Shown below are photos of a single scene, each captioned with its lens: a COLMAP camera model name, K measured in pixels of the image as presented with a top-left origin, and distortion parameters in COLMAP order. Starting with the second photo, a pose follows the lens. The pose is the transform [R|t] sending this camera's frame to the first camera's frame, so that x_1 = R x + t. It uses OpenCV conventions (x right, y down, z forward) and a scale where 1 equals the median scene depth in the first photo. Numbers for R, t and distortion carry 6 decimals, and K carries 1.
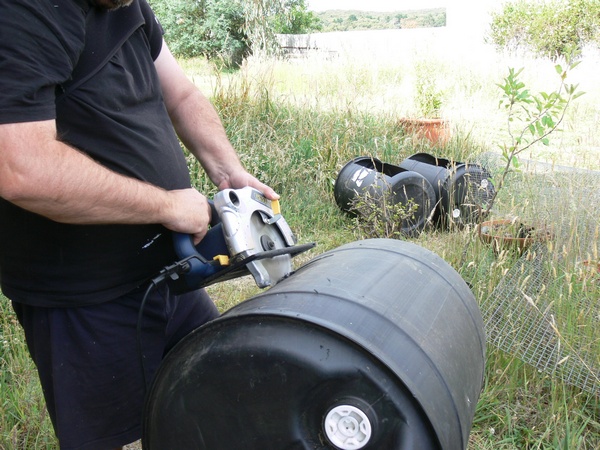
lens RADIAL K [[618.1, 0, 296.1], [0, 618.1, 212.1], [0, 0, 1]] dist [-0.208540, 0.223207]
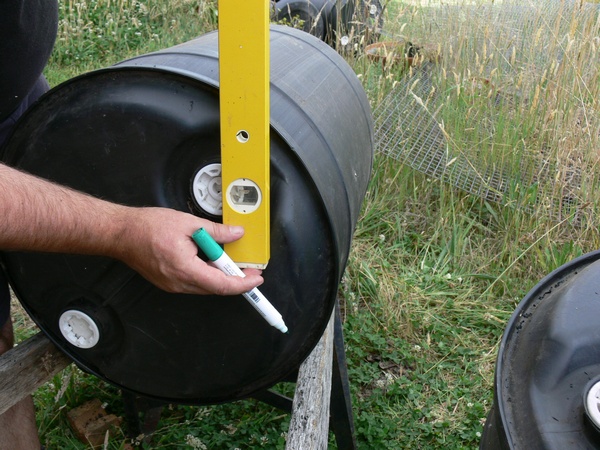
lens RADIAL K [[618.1, 0, 296.1], [0, 618.1, 212.1], [0, 0, 1]] dist [-0.208540, 0.223207]
pose [[0.984209, -0.063673, 0.165164, 0.019534], [0.022524, 0.970529, 0.239928, 0.075682], [-0.175574, -0.232419, 0.956638, 0.048958]]
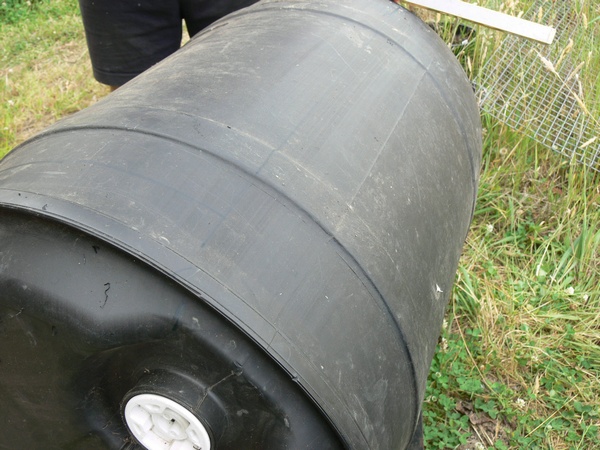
lens RADIAL K [[618.1, 0, 296.1], [0, 618.1, 212.1], [0, 0, 1]] dist [-0.208540, 0.223207]
pose [[0.998467, -0.048687, -0.026316, 0.091827], [0.055207, 0.909612, 0.411775, -0.002058], [0.003889, -0.412597, 0.910906, 0.266896]]
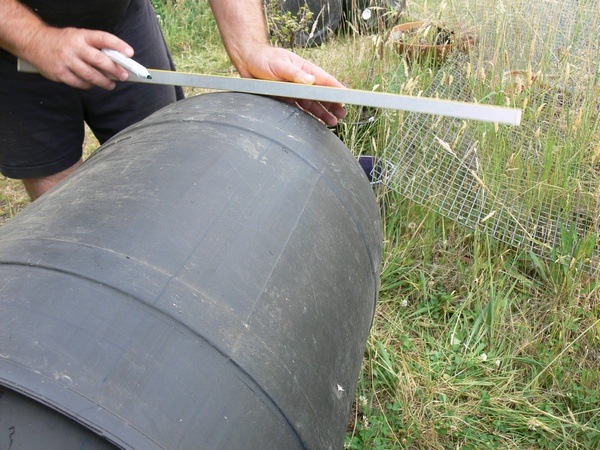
lens RADIAL K [[618.1, 0, 296.1], [0, 618.1, 212.1], [0, 0, 1]] dist [-0.208540, 0.223207]
pose [[0.989635, -0.101593, 0.101495, 0.107593], [0.064301, 0.945443, 0.319380, -0.031143], [-0.128405, -0.309543, 0.942176, 0.257715]]
